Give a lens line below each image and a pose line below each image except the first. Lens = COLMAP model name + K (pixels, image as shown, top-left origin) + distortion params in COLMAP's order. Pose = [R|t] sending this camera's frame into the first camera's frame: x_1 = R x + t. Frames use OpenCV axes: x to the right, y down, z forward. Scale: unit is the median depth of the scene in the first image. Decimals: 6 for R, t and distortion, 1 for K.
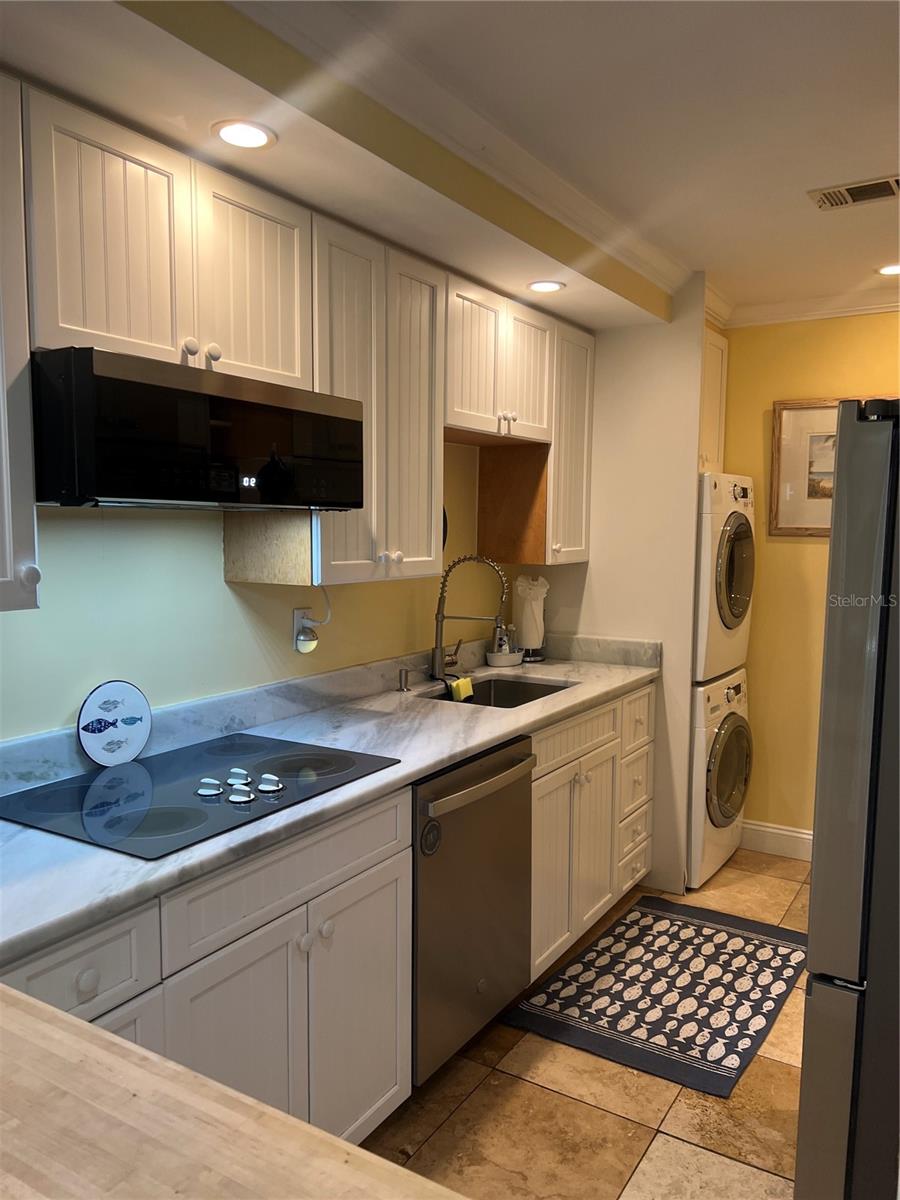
lens RADIAL K [[901.2, 0, 443.5], [0, 901.2, 609.4], [0, 0, 1]] dist [0.062930, -0.074292]
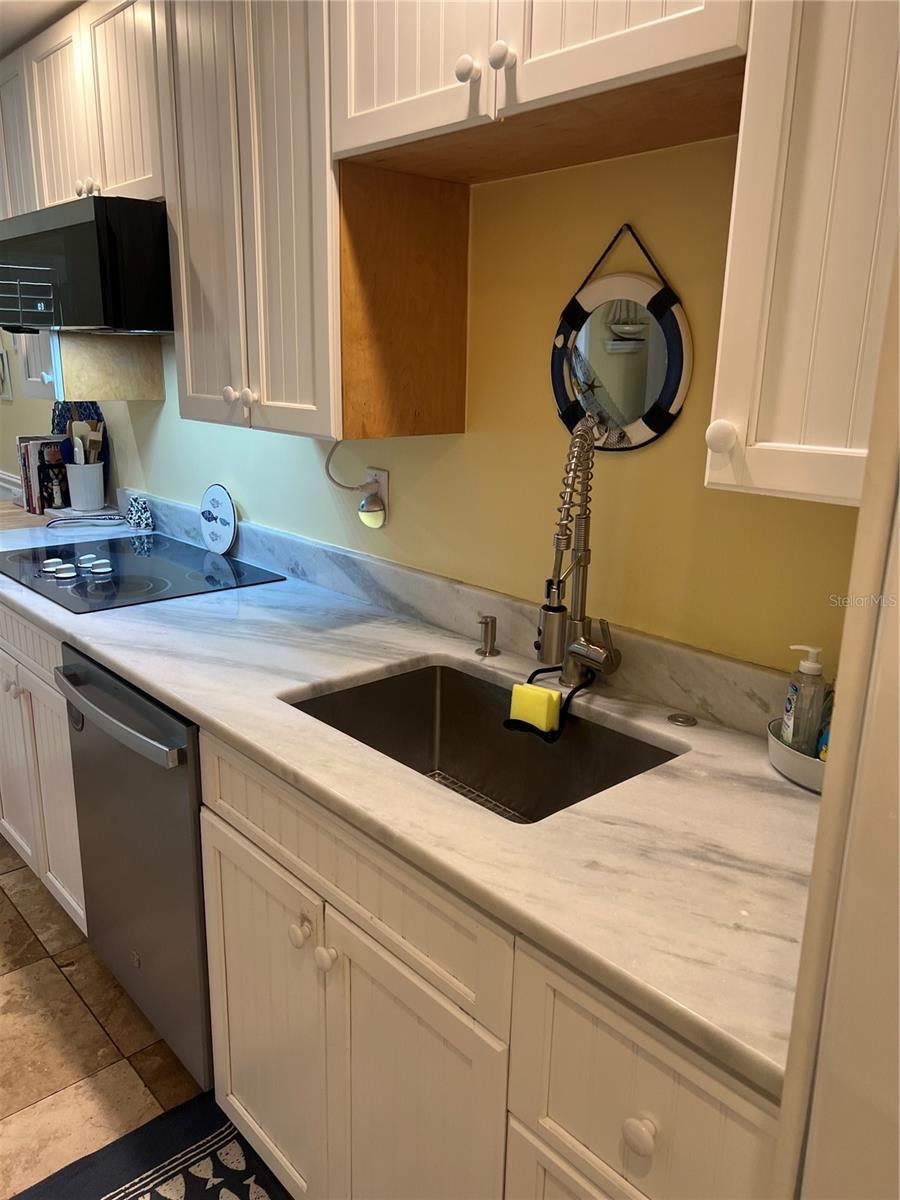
lens RADIAL K [[901.2, 0, 446.7], [0, 901.2, 611.0], [0, 0, 1]] dist [0.062930, -0.074292]
pose [[-0.278561, 0.249788, -0.927367, 0.468243], [-0.110971, 0.950748, 0.289419, -0.094576], [0.953986, 0.183532, -0.237122, 1.052848]]
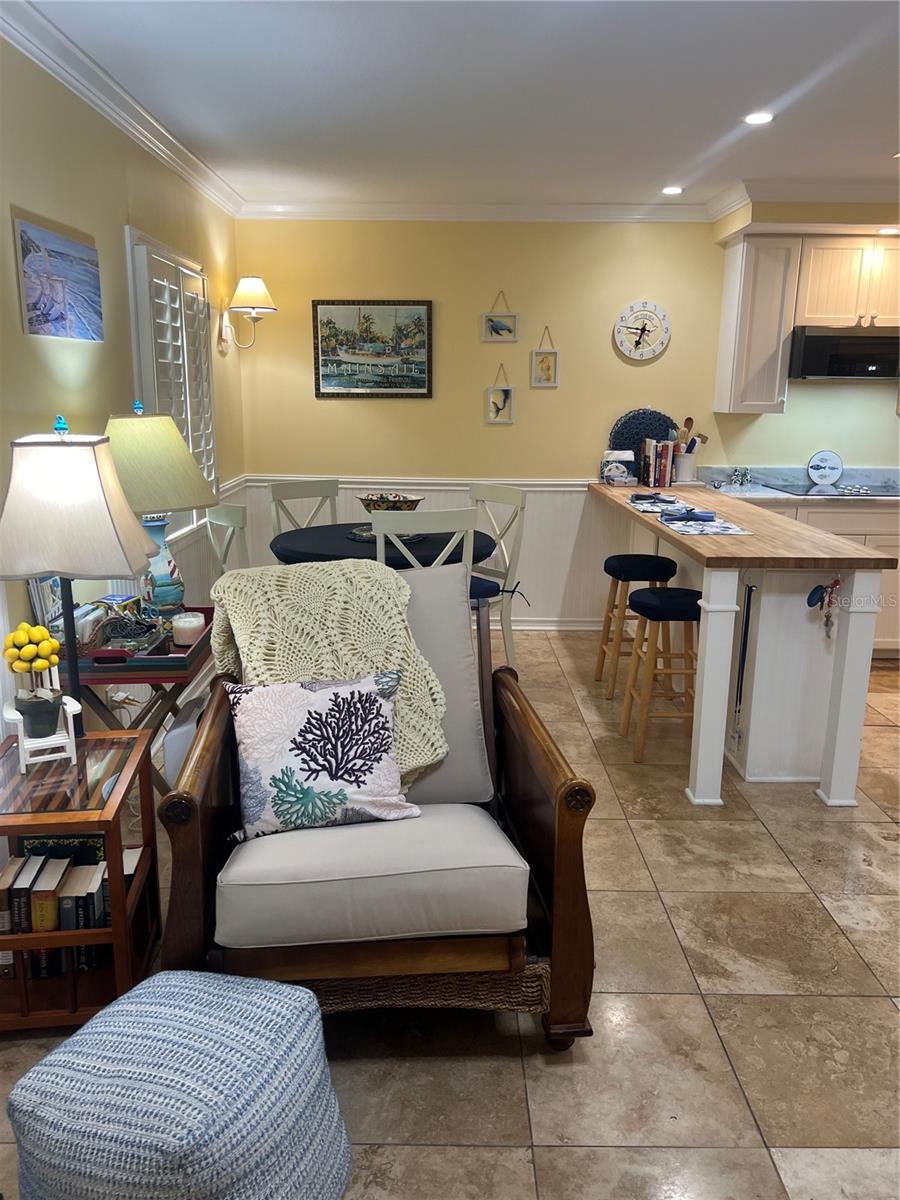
lens RADIAL K [[901.2, 0, 442.1], [0, 901.2, 592.5], [0, 0, 1]] dist [0.062930, -0.074292]
pose [[0.533684, 0.187709, -0.824589, 0.787250], [-0.090434, 0.982132, 0.165042, 0.094762], [0.840835, -0.013509, 0.541123, -0.812958]]
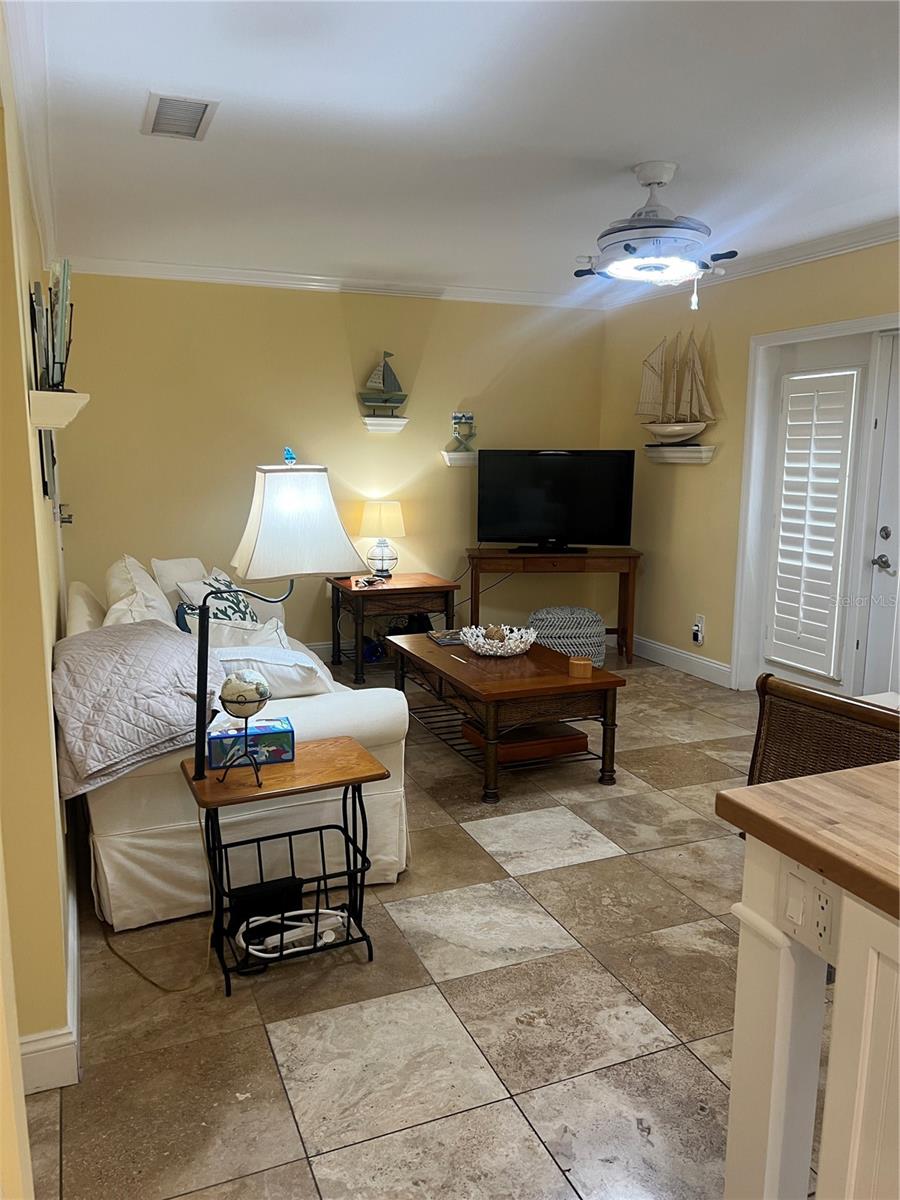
lens RADIAL K [[901.2, 0, 436.5], [0, 901.2, 605.7], [0, 0, 1]] dist [0.062930, -0.074292]
pose [[-0.809697, -0.108450, 0.576740, 0.133310], [0.052290, 0.965534, 0.254970, -0.027325], [-0.584514, 0.236606, -0.776119, 0.463879]]
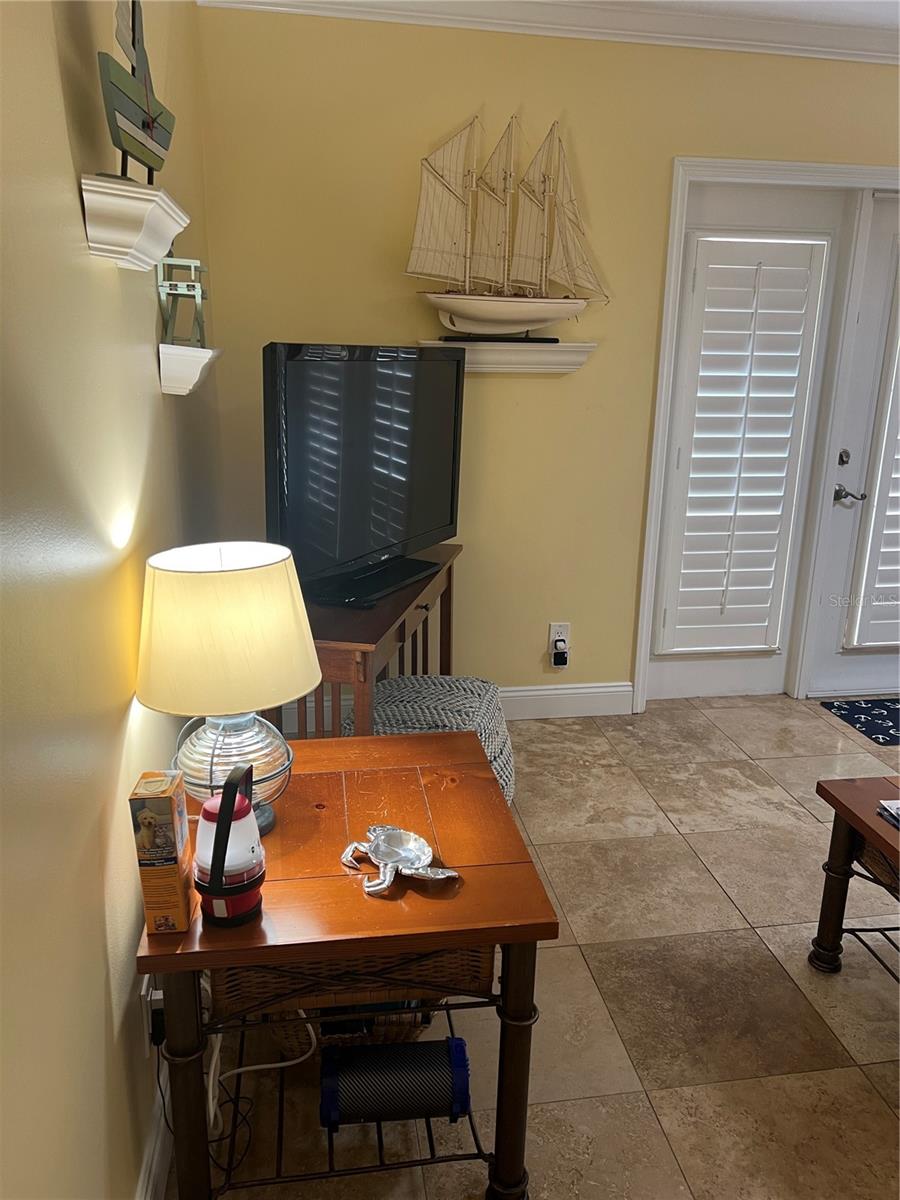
lens RADIAL K [[901.2, 0, 454.5], [0, 901.2, 608.4], [0, 0, 1]] dist [0.062930, -0.074292]
pose [[-0.747971, 0.166025, -0.642632, 1.488523], [-0.086368, 0.935632, 0.342247, 0.086178], [0.658088, 0.311494, -0.685486, -0.519787]]
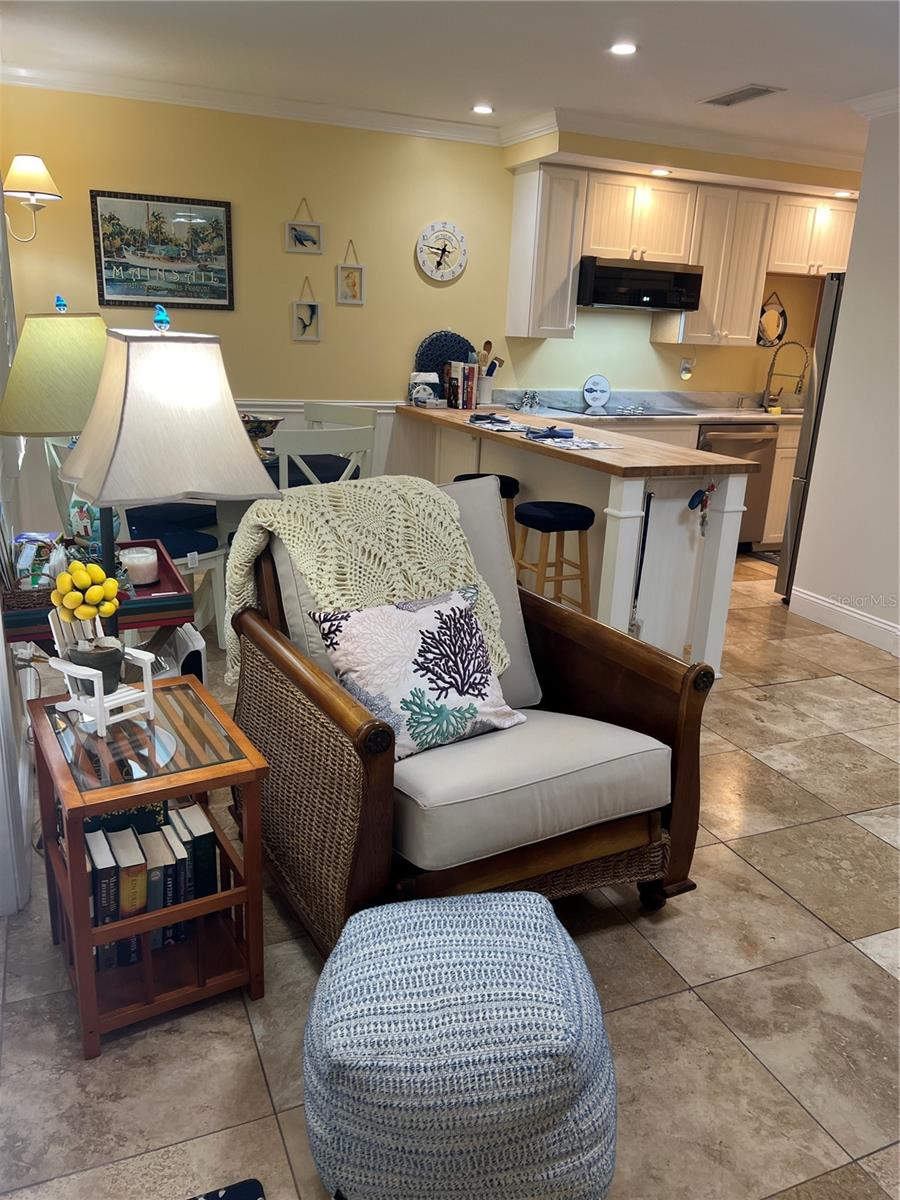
lens RADIAL K [[901.2, 0, 450.0], [0, 901.2, 602.1], [0, 0, 1]] dist [0.062930, -0.074292]
pose [[0.821589, 0.195638, -0.535460, 0.571343], [-0.094456, 0.973004, 0.210573, 0.139477], [0.562201, -0.122427, 0.817889, -1.036729]]
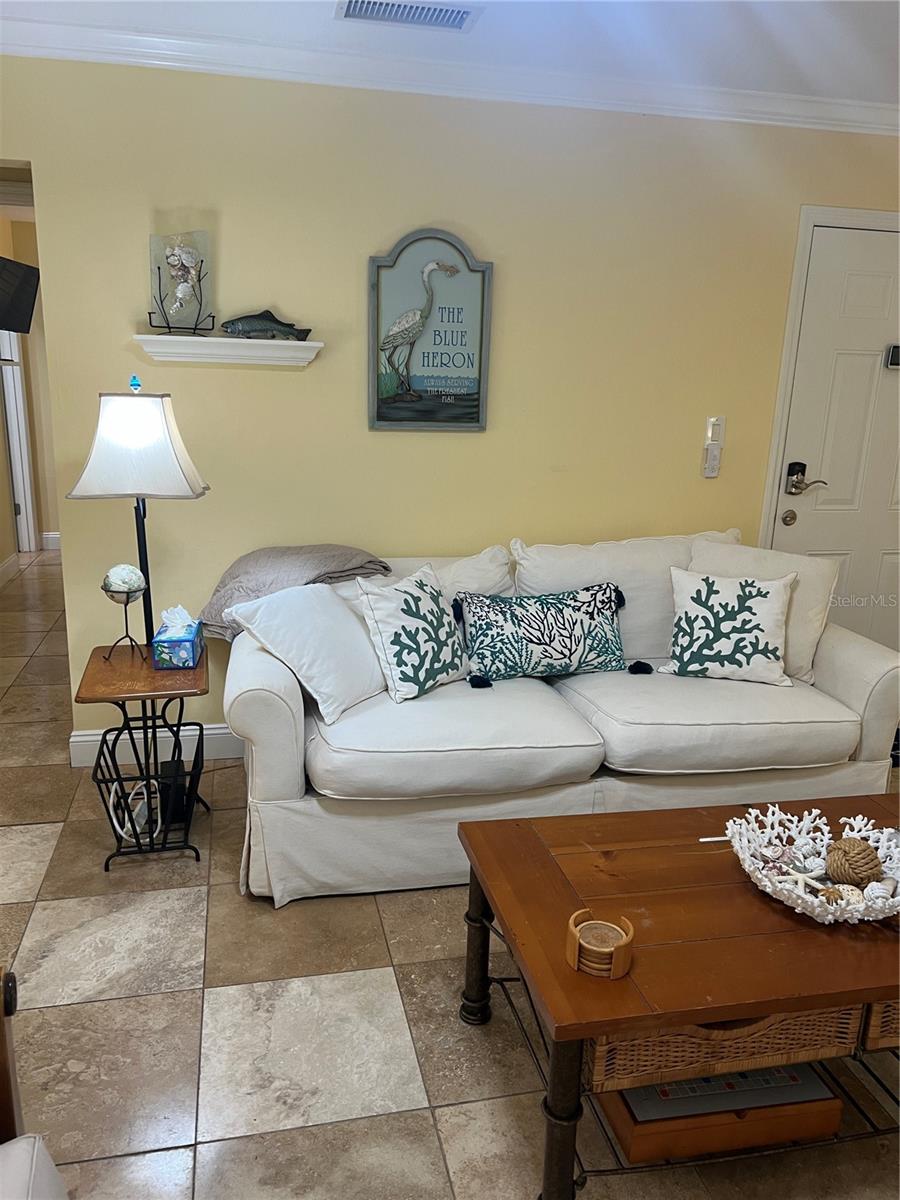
lens RADIAL K [[901.2, 0, 445.3], [0, 901.2, 608.5], [0, 0, 1]] dist [0.062930, -0.074292]
pose [[0.708939, -0.161282, 0.686581, 0.289549], [0.041149, 0.981302, 0.188026, 0.092016], [-0.704068, -0.105047, 0.702320, -0.803088]]
